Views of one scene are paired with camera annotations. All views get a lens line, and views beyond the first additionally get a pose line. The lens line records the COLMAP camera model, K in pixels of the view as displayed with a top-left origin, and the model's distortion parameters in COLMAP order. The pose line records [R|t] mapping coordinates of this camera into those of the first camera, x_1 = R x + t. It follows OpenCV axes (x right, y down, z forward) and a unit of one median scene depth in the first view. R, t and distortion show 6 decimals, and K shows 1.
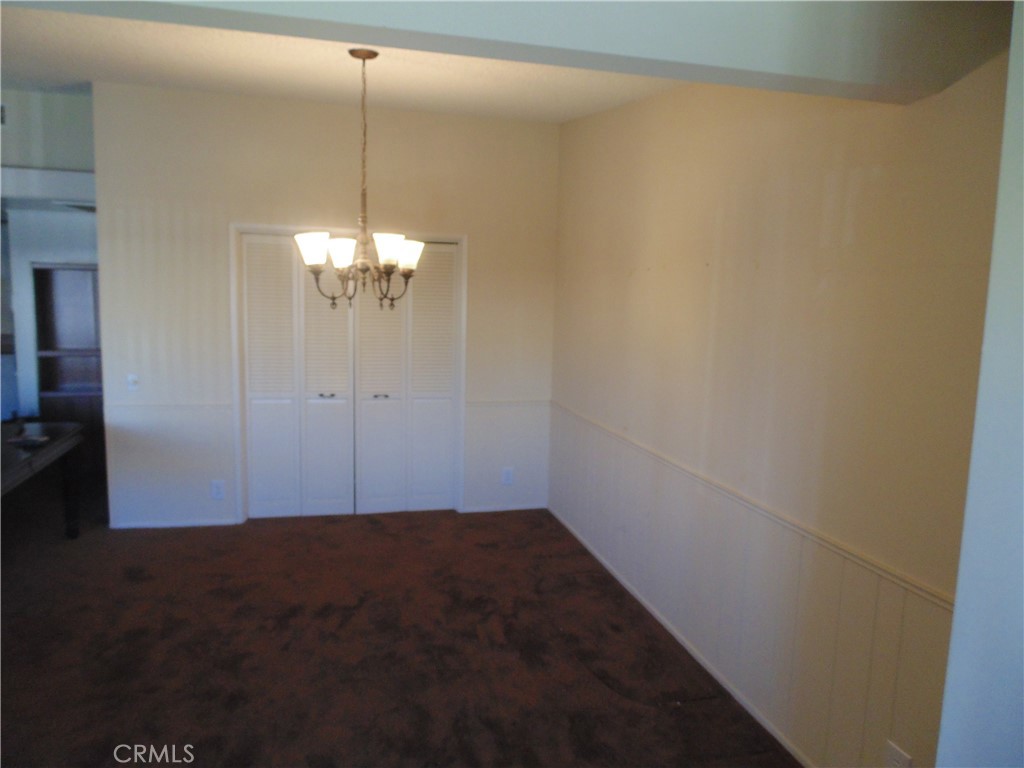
lens RADIAL K [[680.7, 0, 516.5], [0, 680.7, 385.5], [0, 0, 1]] dist [-0.013116, -0.002332]
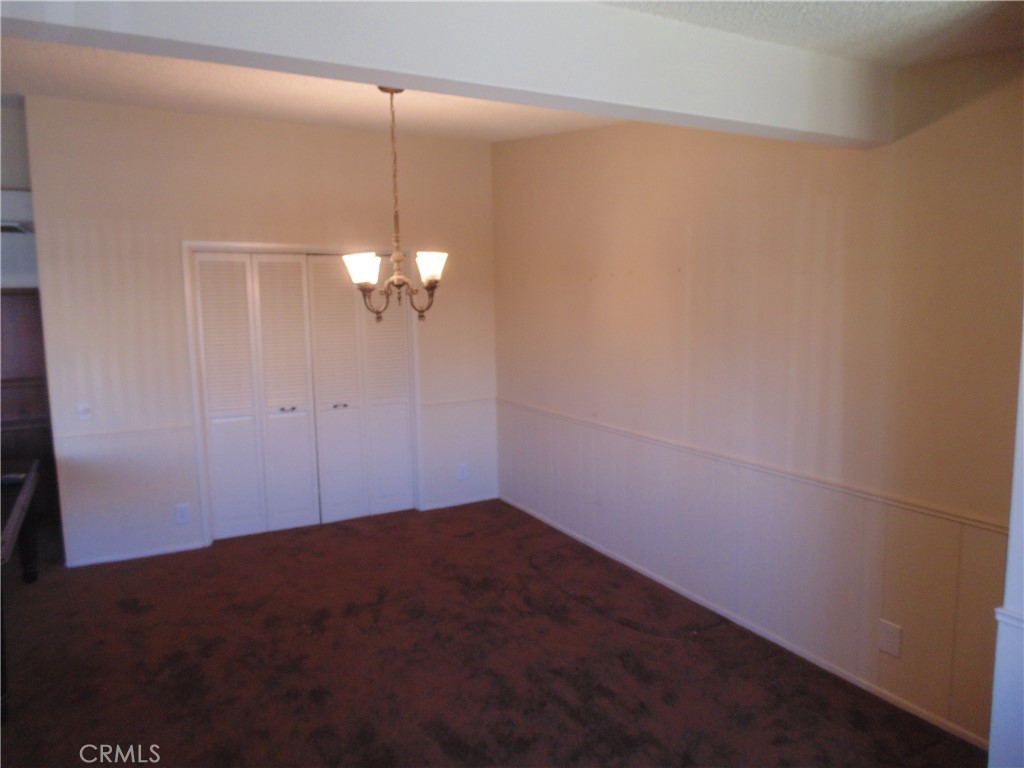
lens RADIAL K [[680.7, 0, 516.5], [0, 680.7, 385.5], [0, 0, 1]] dist [-0.013116, -0.002332]
pose [[0.968252, -0.071906, 0.239410, -0.277641], [0.072943, 0.997326, 0.004541, -0.000504], [-0.239096, 0.013066, 0.970908, -0.091188]]
